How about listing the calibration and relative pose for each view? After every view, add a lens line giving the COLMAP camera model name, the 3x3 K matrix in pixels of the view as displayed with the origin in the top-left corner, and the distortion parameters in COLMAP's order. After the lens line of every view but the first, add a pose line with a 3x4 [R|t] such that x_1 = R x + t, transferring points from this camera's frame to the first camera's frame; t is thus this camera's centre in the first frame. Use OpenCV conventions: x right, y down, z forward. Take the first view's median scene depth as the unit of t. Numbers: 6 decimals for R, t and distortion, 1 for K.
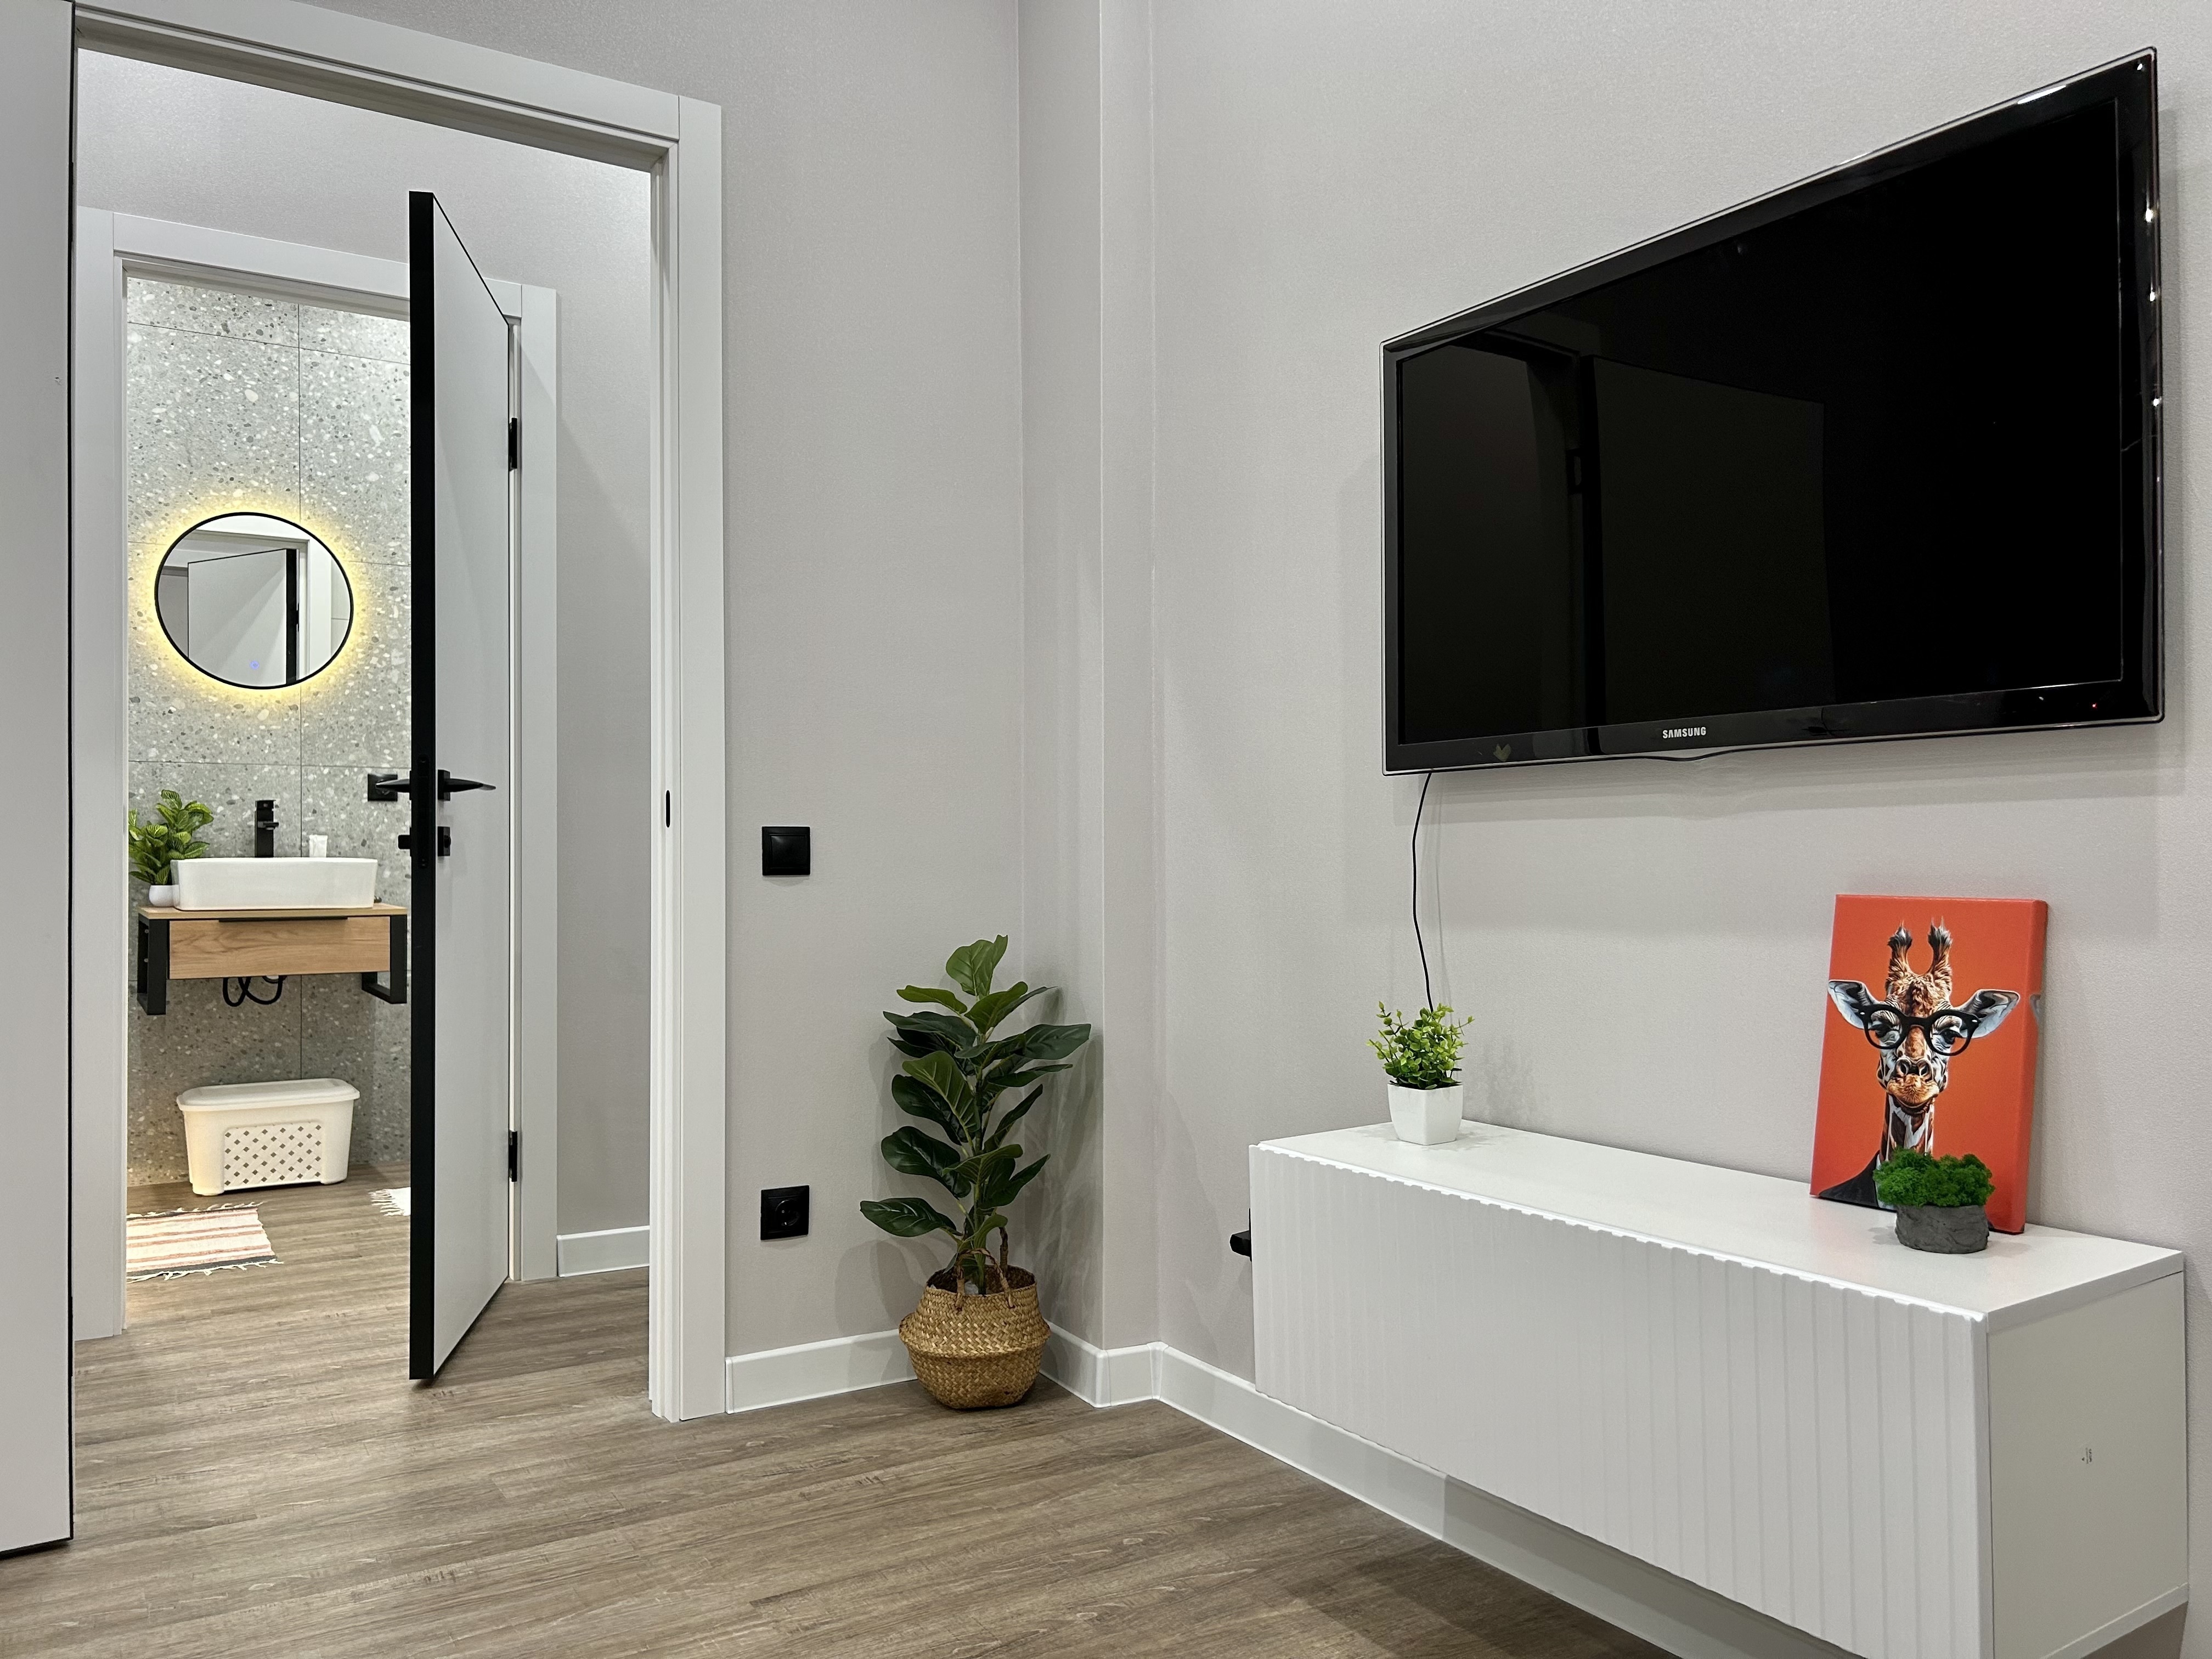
lens RADIAL K [[1678.5, 0, 1119.4], [0, 1678.5, 847.1], [0, 0, 1]] dist [0.042206, -0.047143]
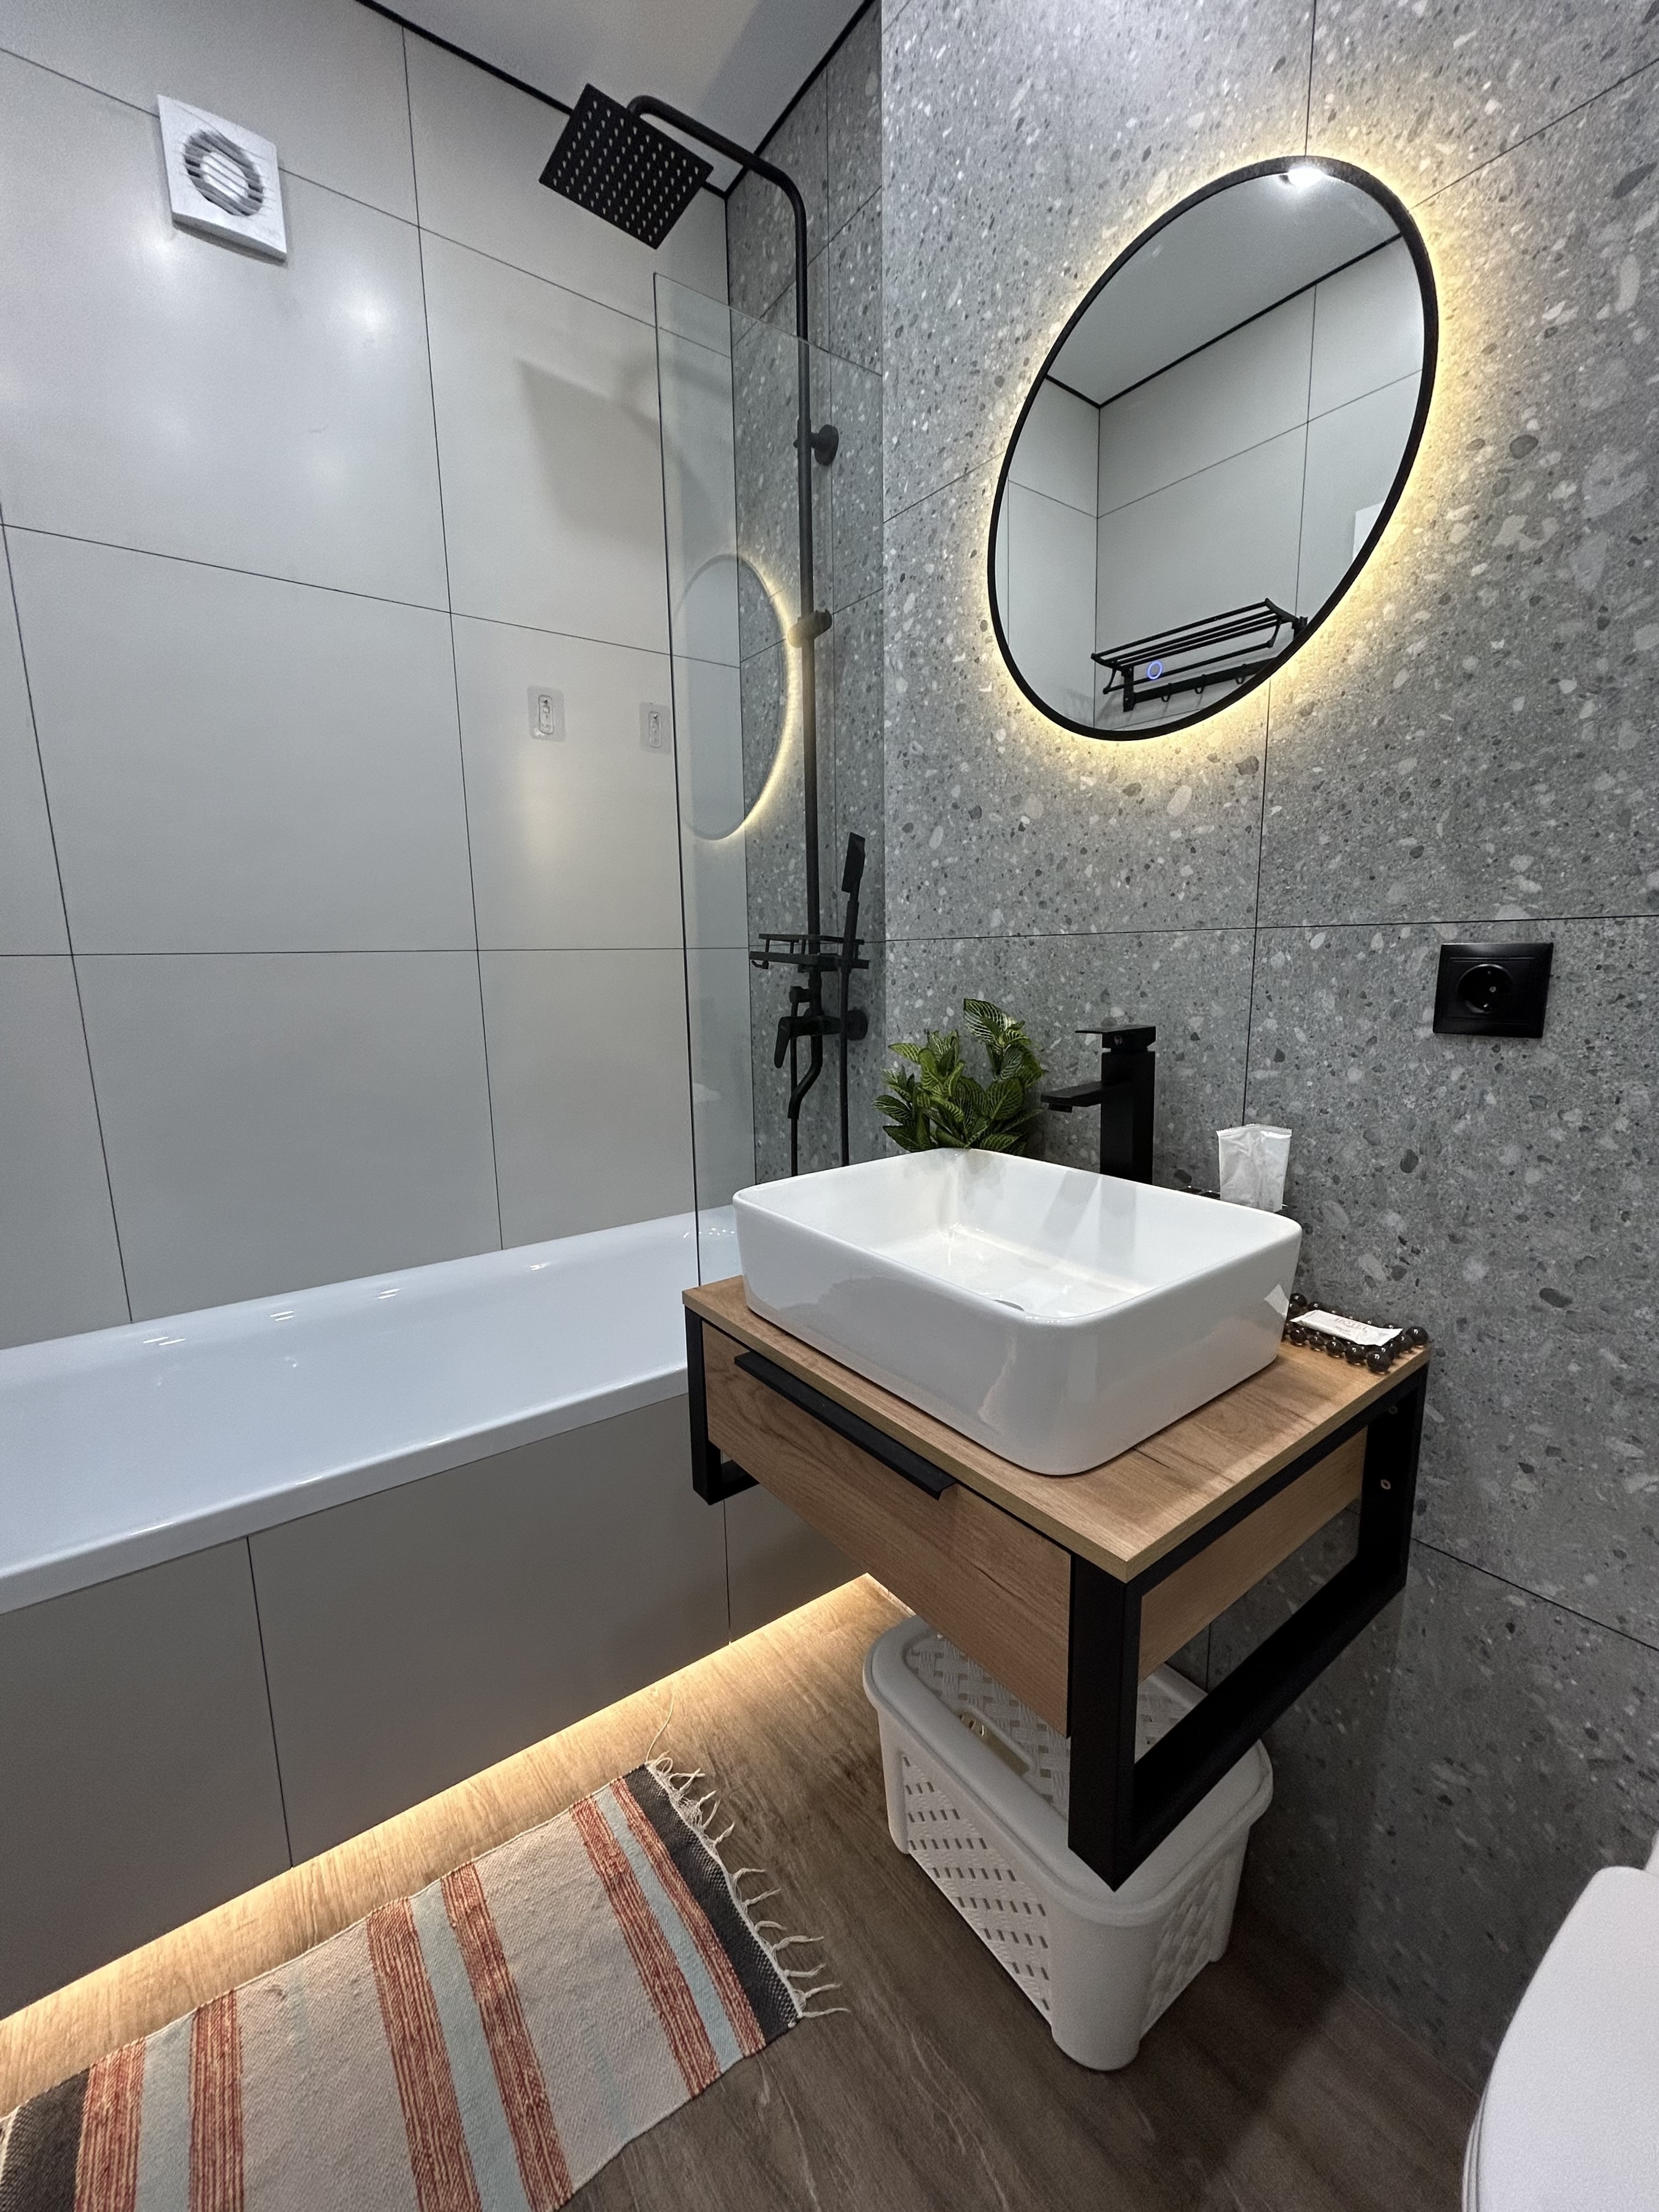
lens RADIAL K [[898.2, 0, 833.6], [0, 898.2, 1111.3], [0, 0, 1]] dist [0.001303, 0.000513]
pose [[0.077171, 0.173554, -0.981796, -0.299663], [0.018842, 0.984303, 0.175478, -0.046185], [0.996840, -0.032041, 0.072690, 0.913861]]
